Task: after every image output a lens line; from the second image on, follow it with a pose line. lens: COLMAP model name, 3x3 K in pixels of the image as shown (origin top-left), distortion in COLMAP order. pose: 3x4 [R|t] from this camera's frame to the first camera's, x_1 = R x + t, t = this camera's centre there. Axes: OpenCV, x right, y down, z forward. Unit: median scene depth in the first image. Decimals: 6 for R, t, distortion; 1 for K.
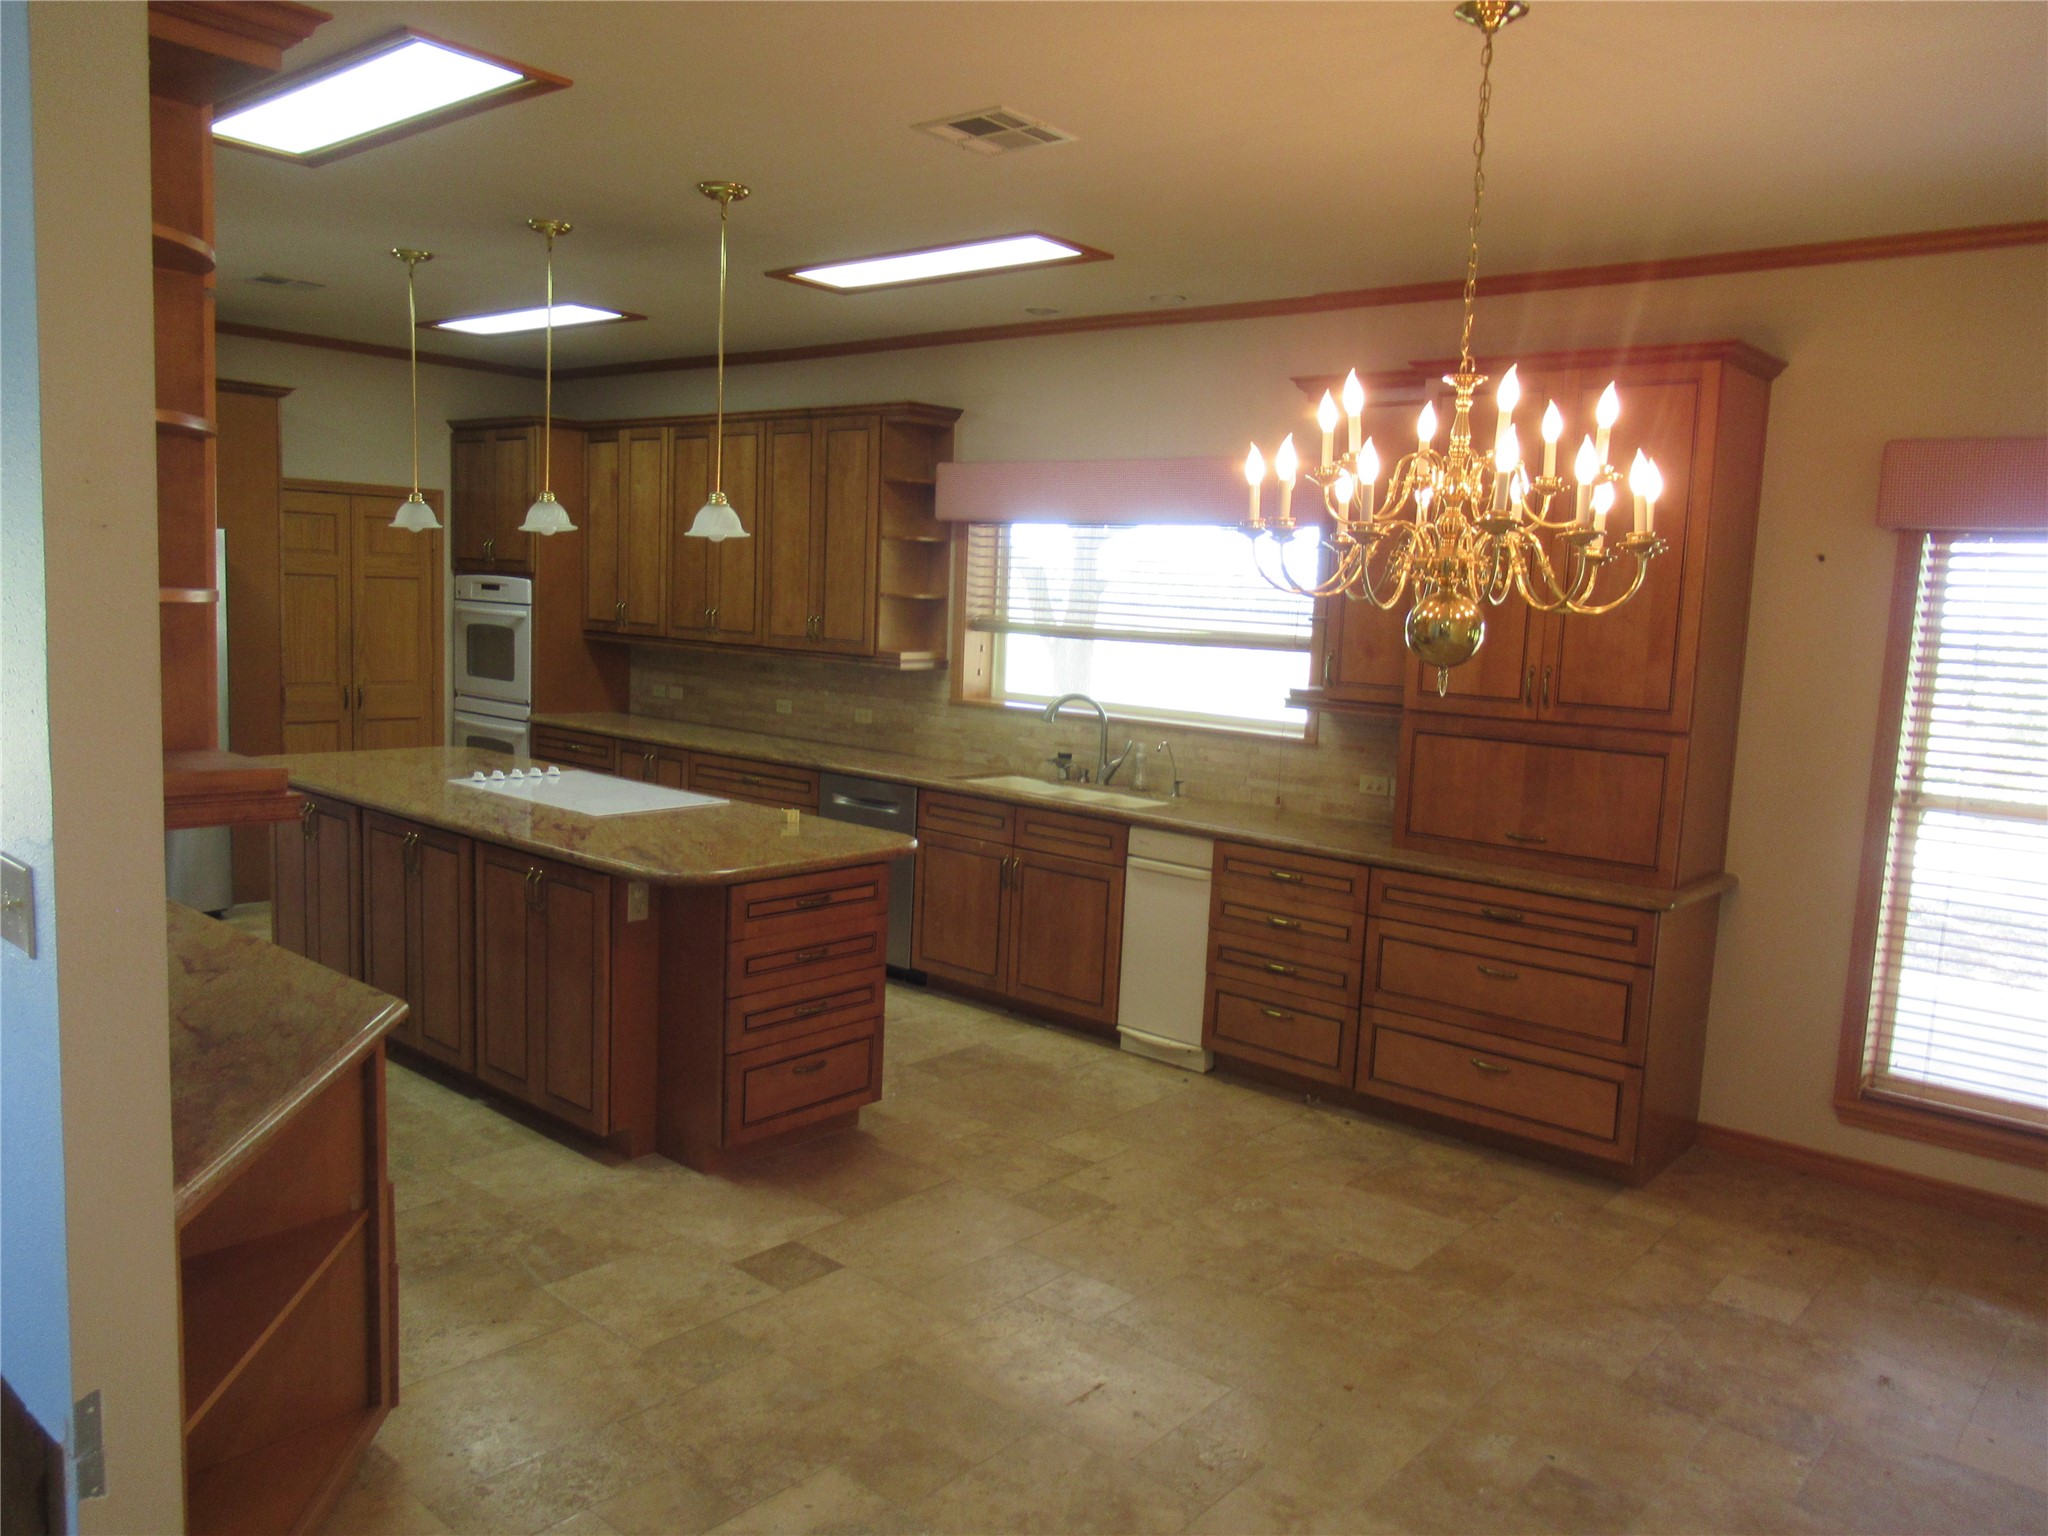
lens RADIAL K [[1549.9, 0, 1024.0], [0, 1549.9, 768.0], [0, 0, 1]] dist [-0.011428, 0.003956]
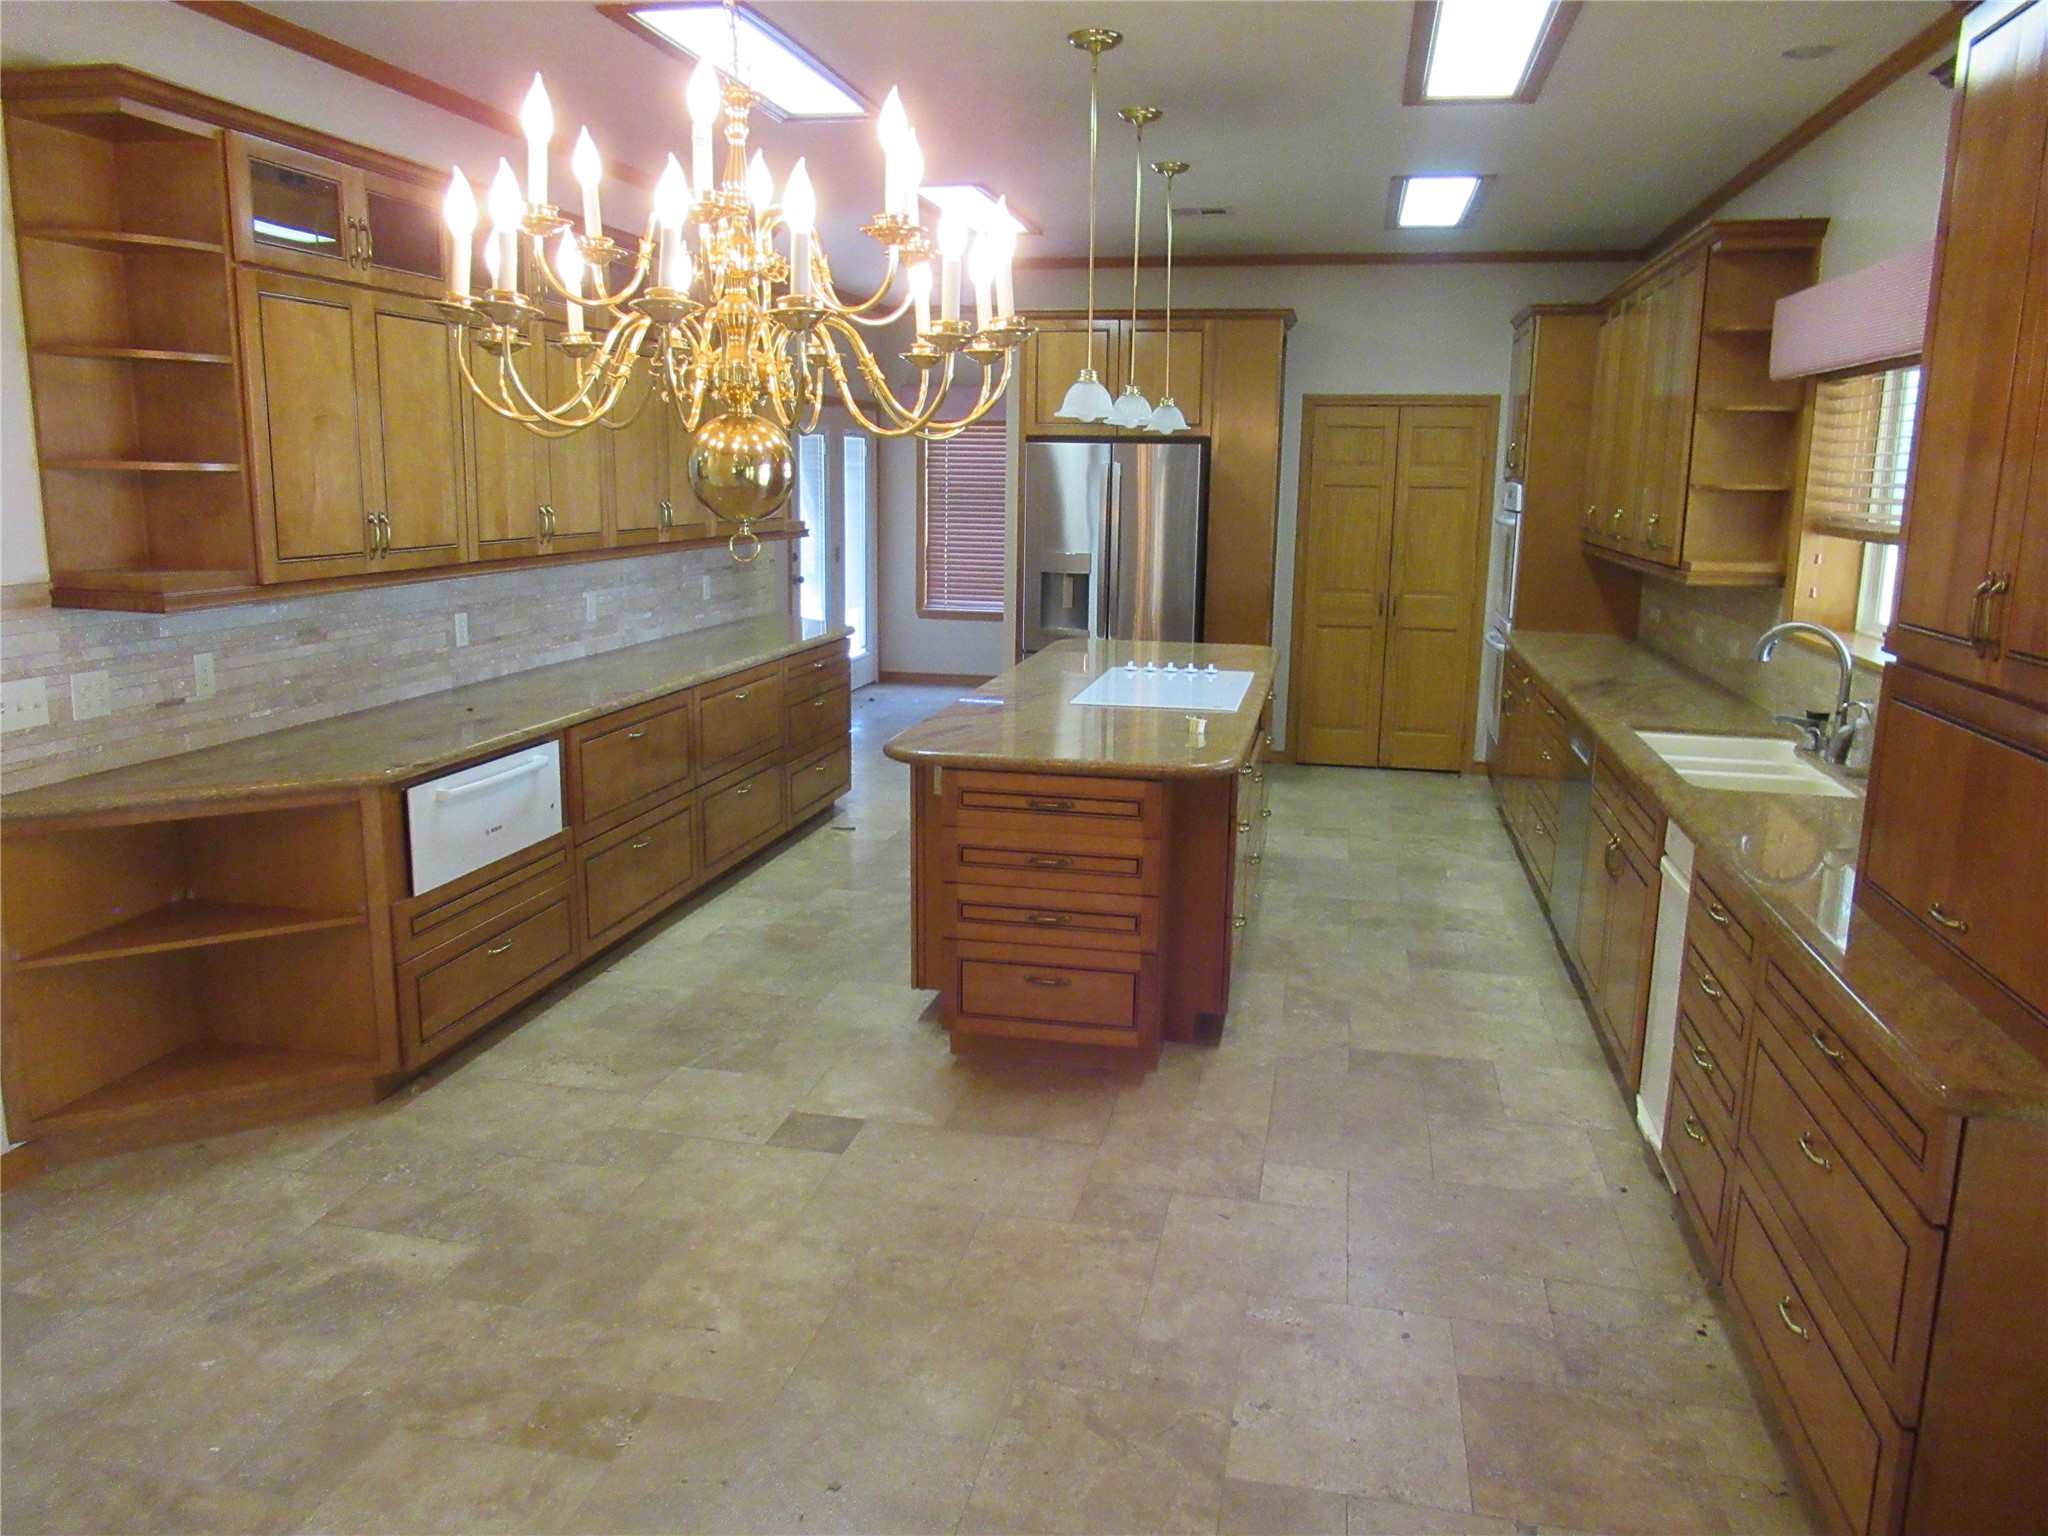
lens RADIAL K [[1549.9, 0, 1024.0], [0, 1549.9, 768.0], [0, 0, 1]] dist [-0.011428, 0.003956]
pose [[0.462766, 0.129062, -0.877035, 0.650568], [-0.095866, 0.990829, 0.095224, -0.022490], [0.881282, 0.040012, 0.470894, 0.529189]]
